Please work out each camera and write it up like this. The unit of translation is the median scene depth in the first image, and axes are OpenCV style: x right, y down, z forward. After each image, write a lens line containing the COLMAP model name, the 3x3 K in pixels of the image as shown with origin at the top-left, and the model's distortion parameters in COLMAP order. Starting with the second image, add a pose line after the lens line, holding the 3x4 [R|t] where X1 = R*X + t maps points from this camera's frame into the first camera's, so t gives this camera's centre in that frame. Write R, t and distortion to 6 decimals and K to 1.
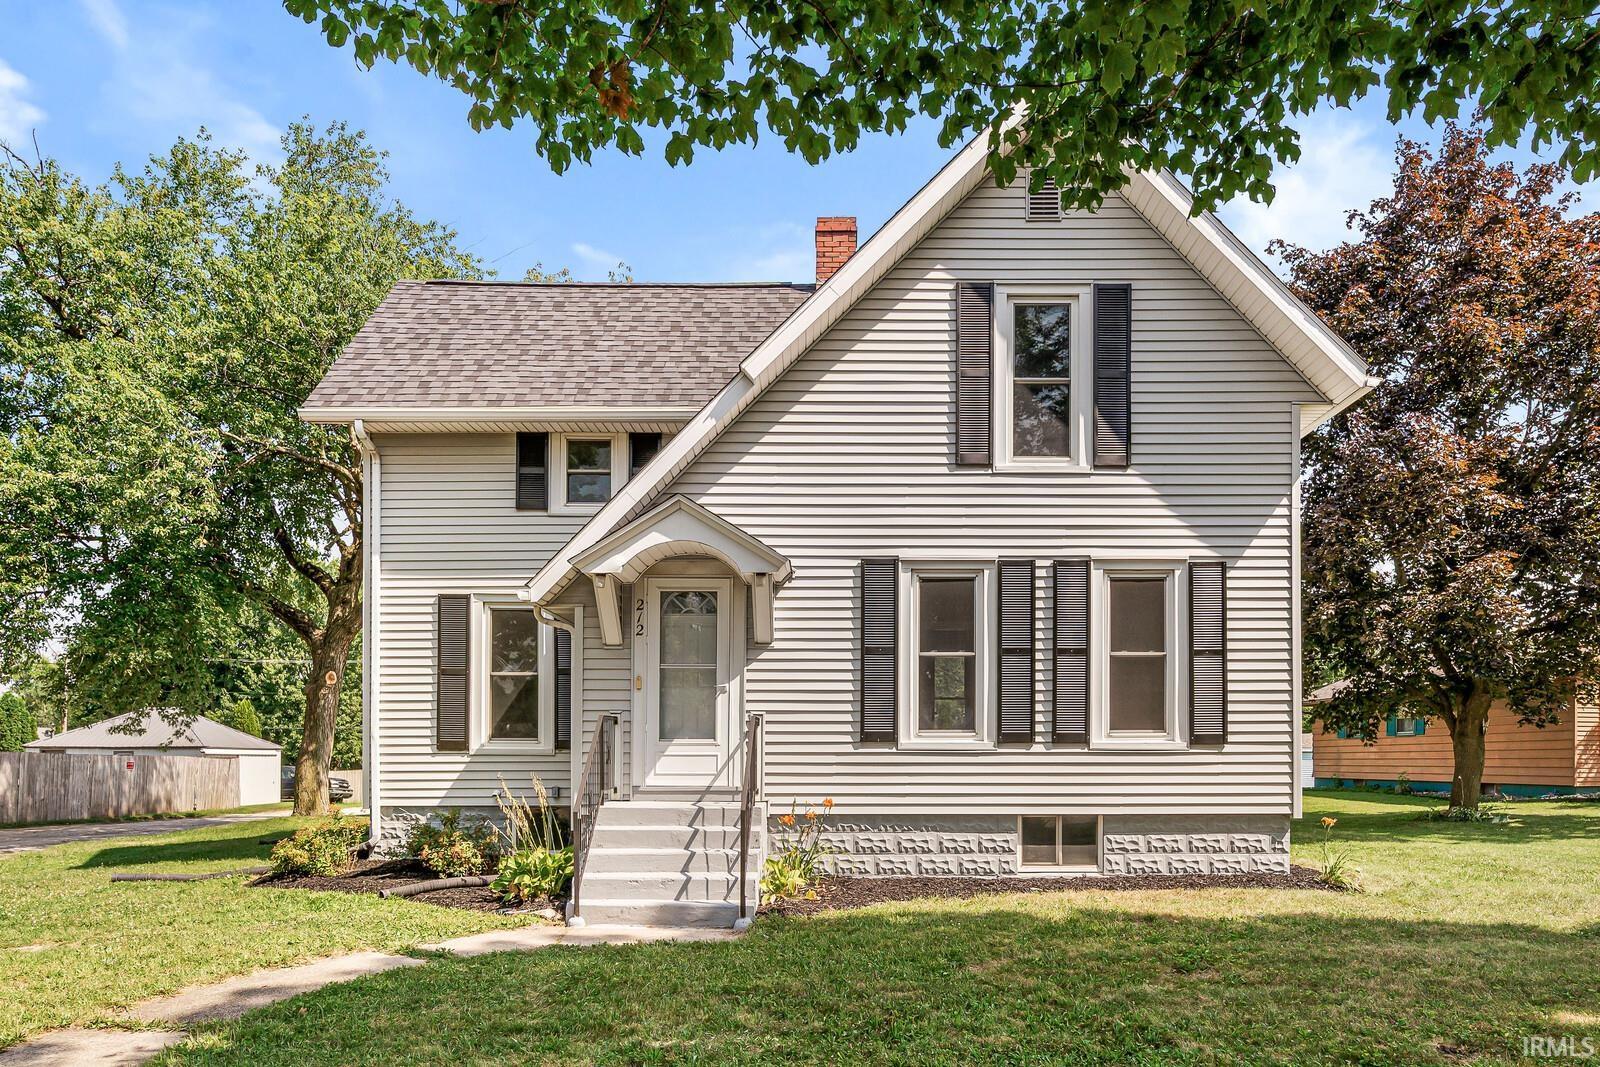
lens RADIAL K [[662.2, 0, 838.6], [0, 662.2, 549.6], [0, 0, 1]] dist [0.000769, 0.000079]
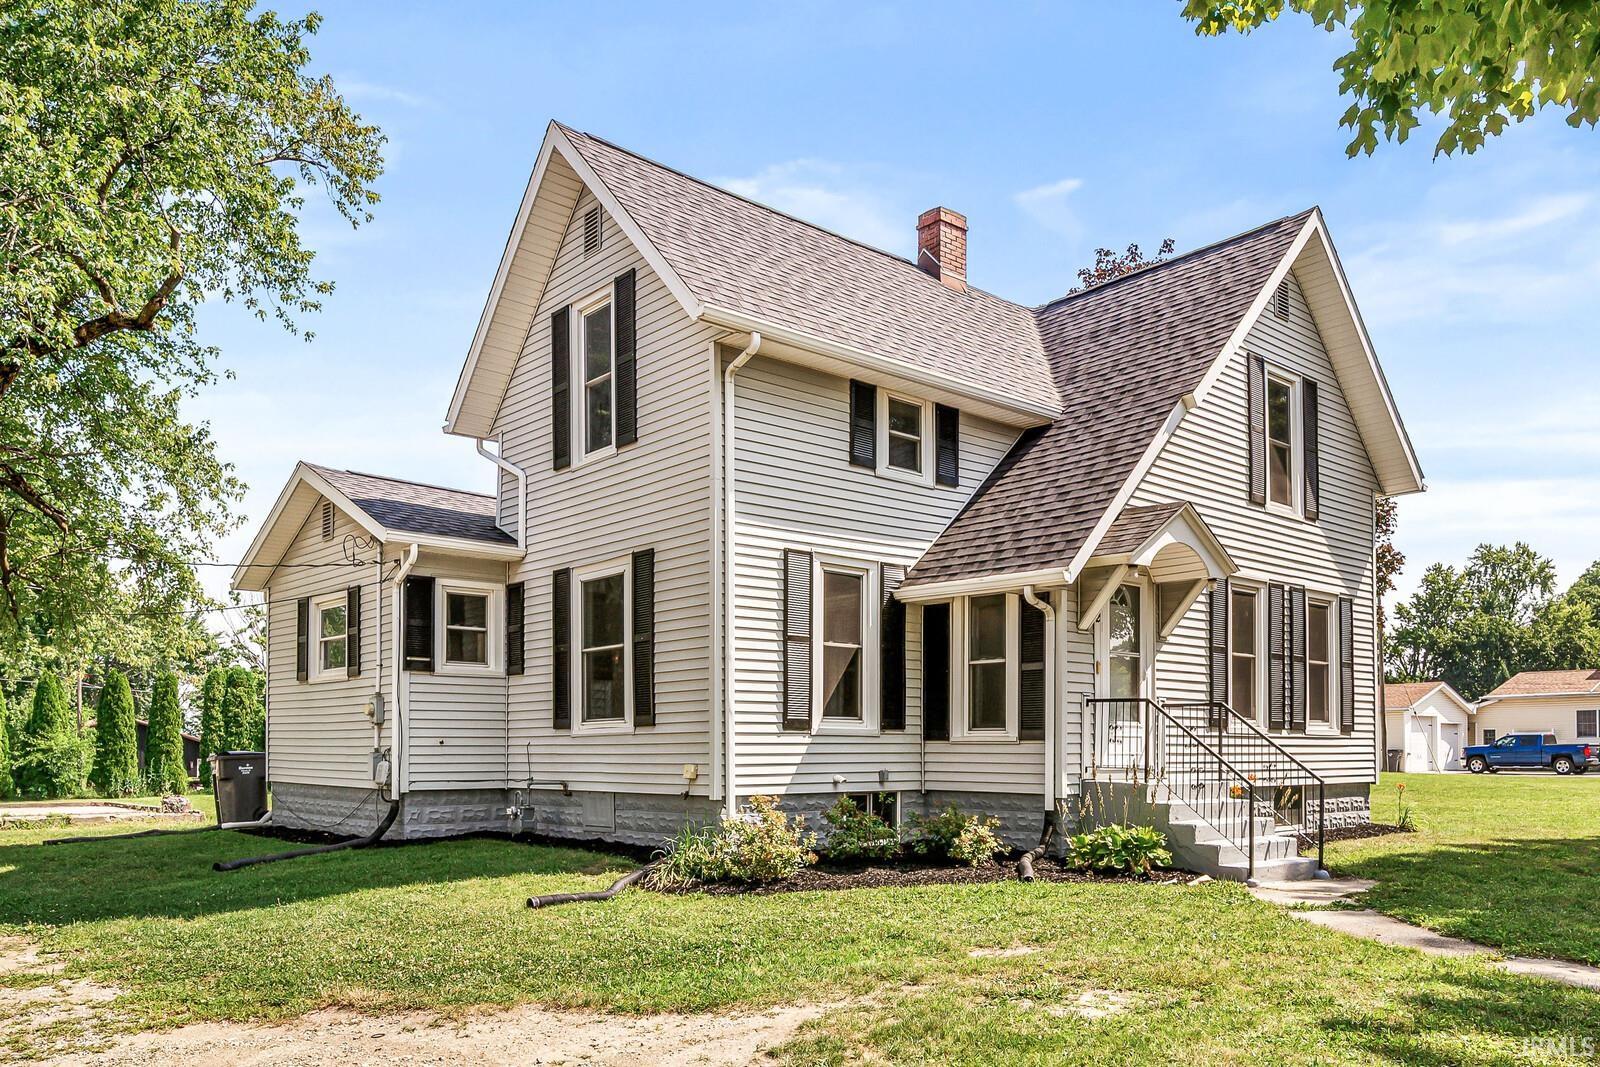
lens RADIAL K [[692.8, 0, 802.1], [0, 692.8, 515.9], [0, 0, 1]] dist [-0.001125, -0.000093]
pose [[0.891924, 0.143929, 0.428667, -1.004015], [-0.139621, 0.989328, -0.041667, 0.062321], [-0.430090, -0.022687, 0.902501, 0.182613]]
